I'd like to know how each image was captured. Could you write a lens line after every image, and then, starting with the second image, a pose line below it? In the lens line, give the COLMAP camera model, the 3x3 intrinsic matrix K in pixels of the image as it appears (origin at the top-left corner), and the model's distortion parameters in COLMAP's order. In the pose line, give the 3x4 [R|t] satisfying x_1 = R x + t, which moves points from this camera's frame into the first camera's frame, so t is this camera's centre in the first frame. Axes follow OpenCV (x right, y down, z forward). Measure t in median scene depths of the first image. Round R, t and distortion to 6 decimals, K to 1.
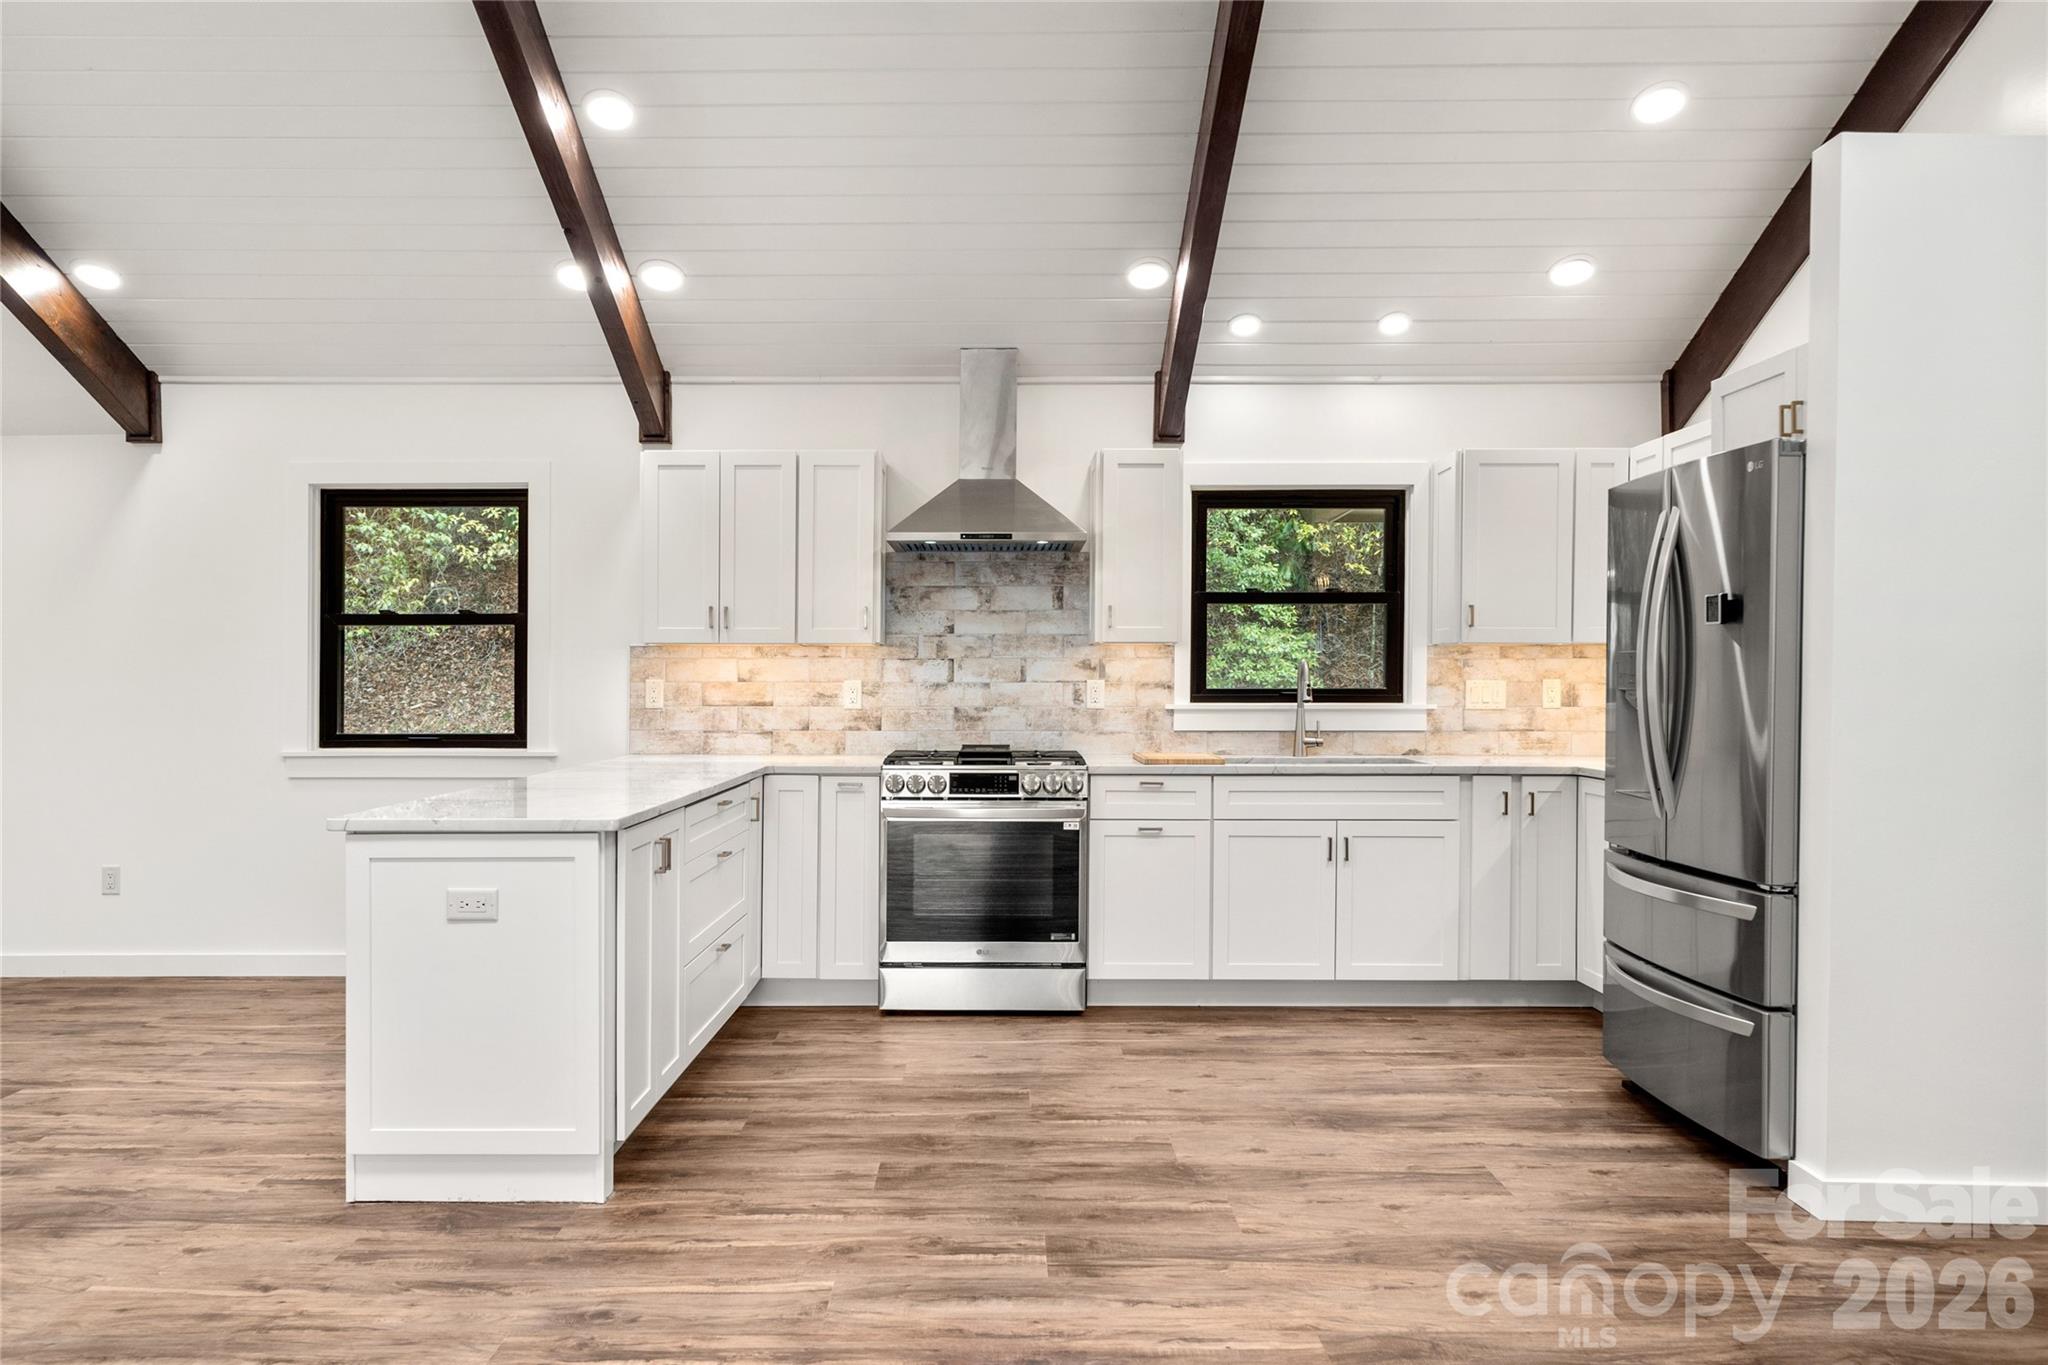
lens RADIAL K [[1409.8, 0, 997.3], [0, 1409.8, 684.7], [0, 0, 1]] dist [0.006488, 0.000912]
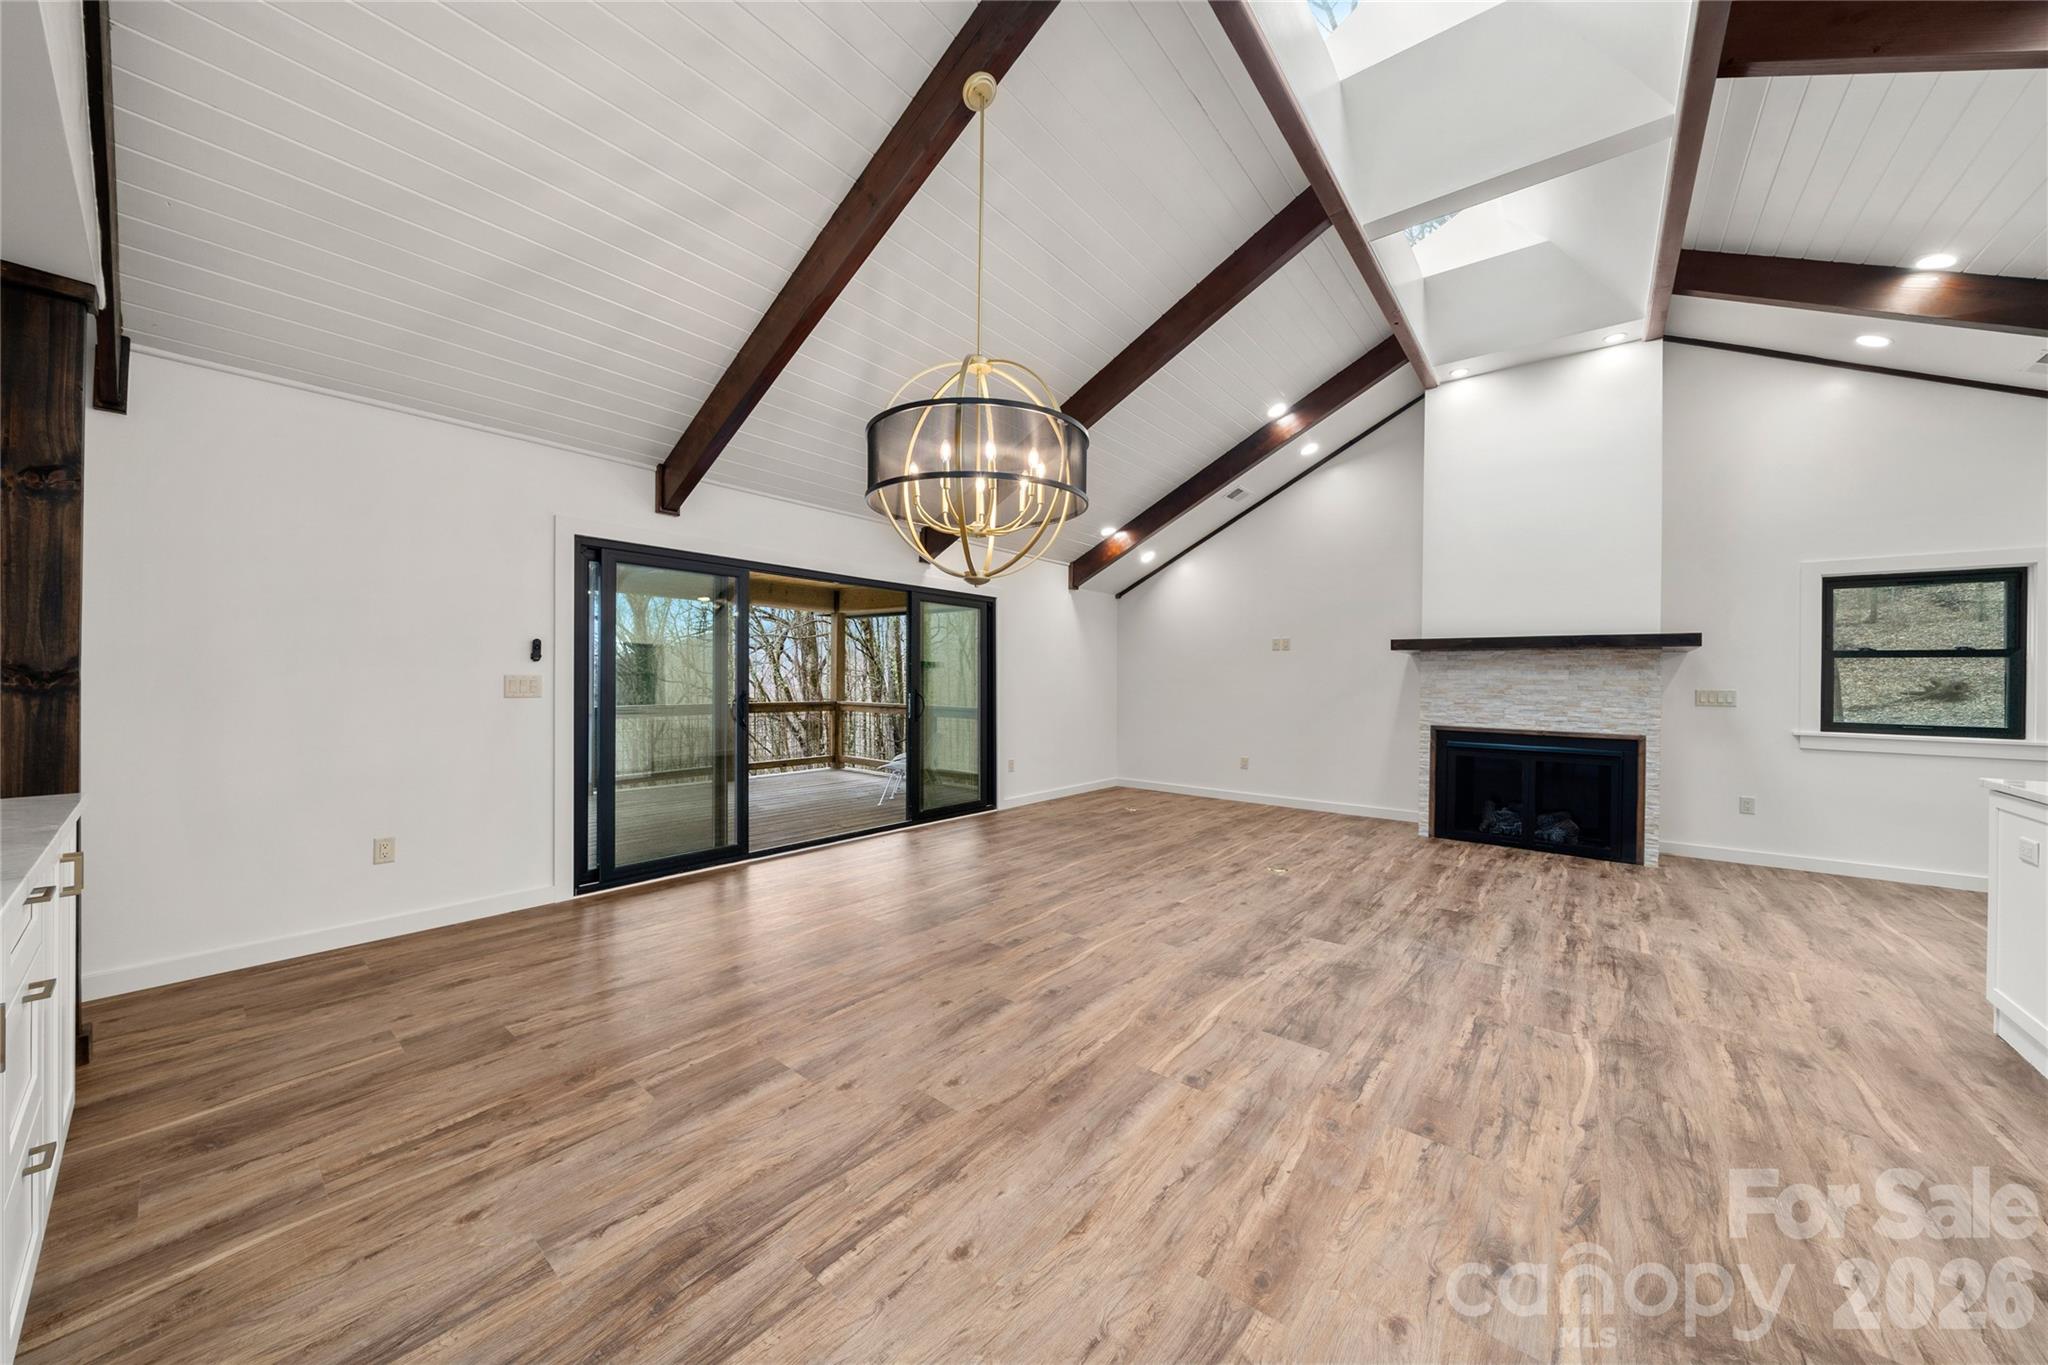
lens RADIAL K [[703.6, 0, 1020.7], [0, 703.6, 677.6], [0, 0, 1]] dist [-0.005517, -0.000192]
pose [[-0.626362, -0.007294, -0.779498, 0.453301], [-0.017579, 0.999834, 0.004770, -0.000602], [0.779334, 0.016690, -0.626386, 0.375012]]
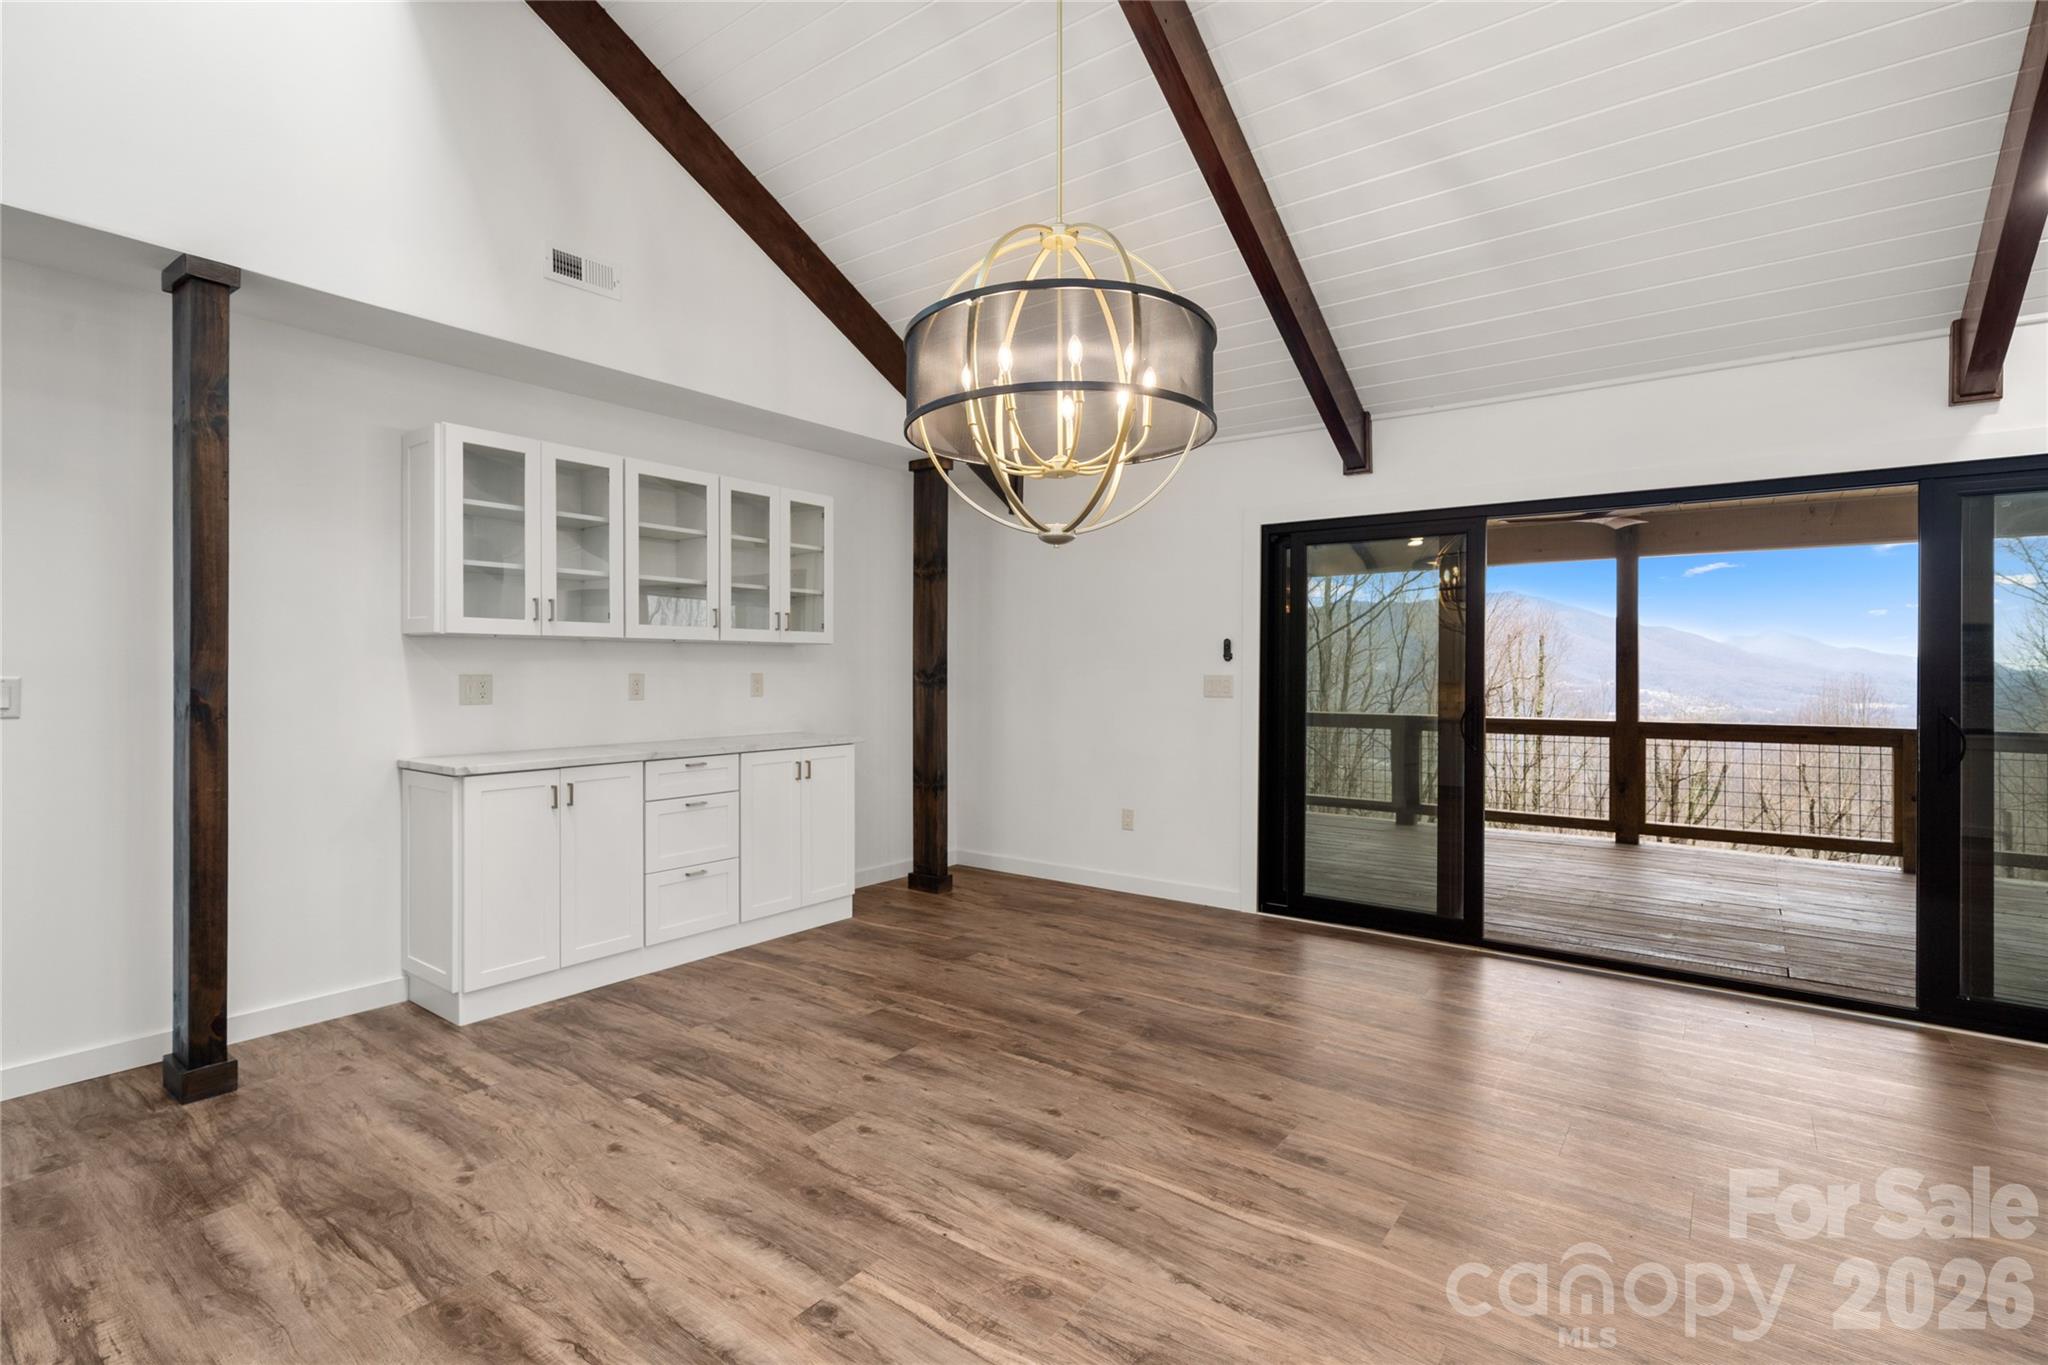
lens RADIAL K [[943.3, 0, 1021.2], [0, 943.3, 668.7], [0, 0, 1]] dist [0.002192, -0.000303]
pose [[-0.802870, -0.002766, 0.596148, -0.136493], [0.000833, 0.999983, 0.005762, -0.003113], [-0.596154, 0.005123, -0.802854, 0.428996]]
